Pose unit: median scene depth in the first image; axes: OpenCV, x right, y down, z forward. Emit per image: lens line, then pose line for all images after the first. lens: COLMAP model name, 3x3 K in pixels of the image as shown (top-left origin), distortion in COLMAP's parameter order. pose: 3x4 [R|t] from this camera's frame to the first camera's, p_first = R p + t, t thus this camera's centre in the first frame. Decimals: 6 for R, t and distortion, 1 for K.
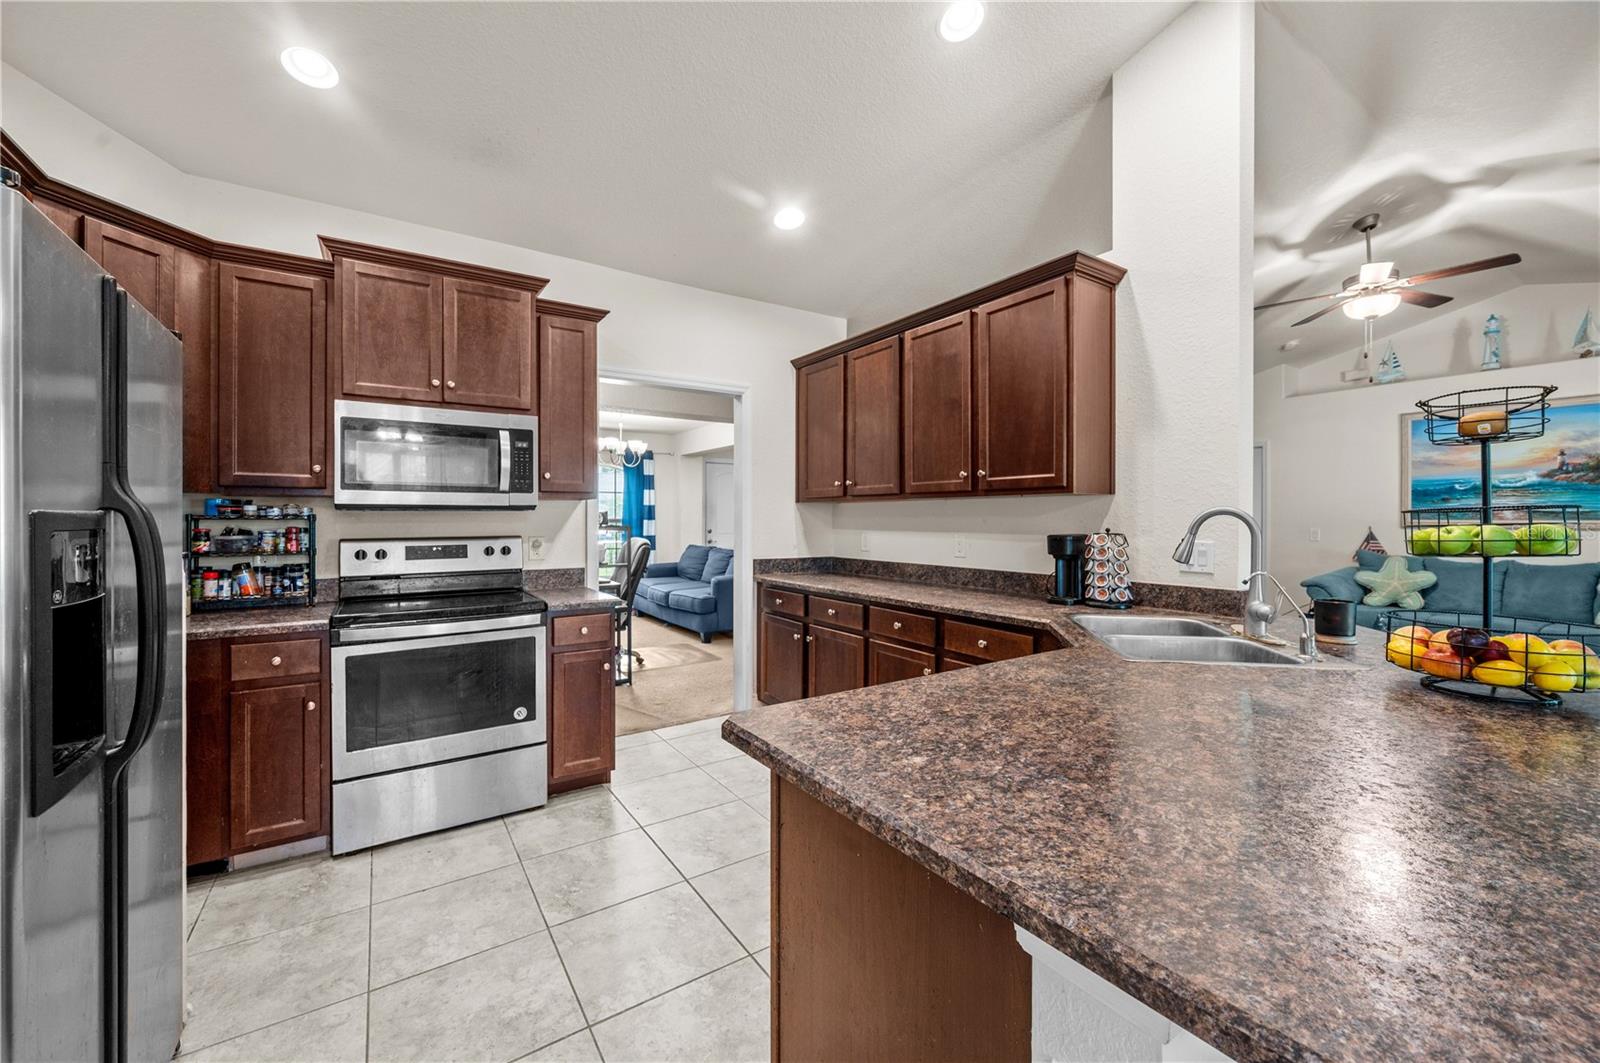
lens RADIAL K [[637.2, 0, 803.9], [0, 637.2, 518.8], [0, 0, 1]] dist [-0.001628, 0.001291]
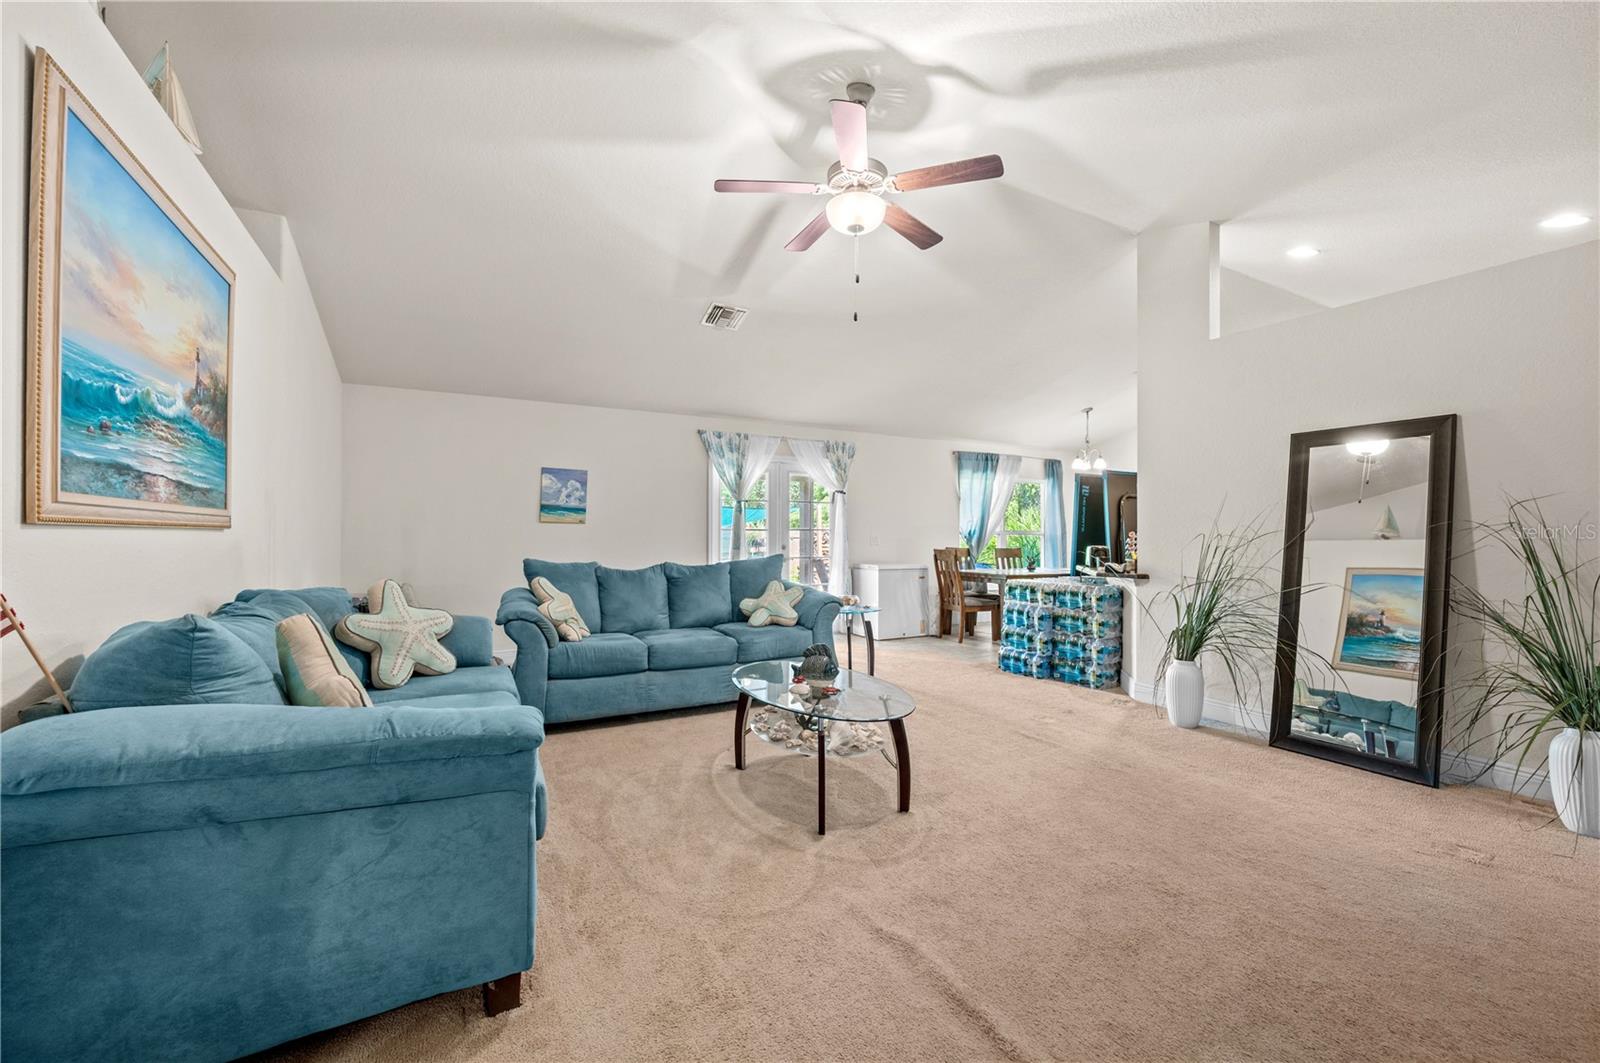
lens RADIAL K [[637.2, 0, 811.6], [0, 637.2, 530.0], [0, 0, 1]] dist [-0.001628, 0.001291]
pose [[-0.997475, 0.000716, 0.071009, 0.684815], [0.000411, 0.999991, -0.004311, 0.019184], [-0.071011, -0.004271, -0.997466, 1.326304]]
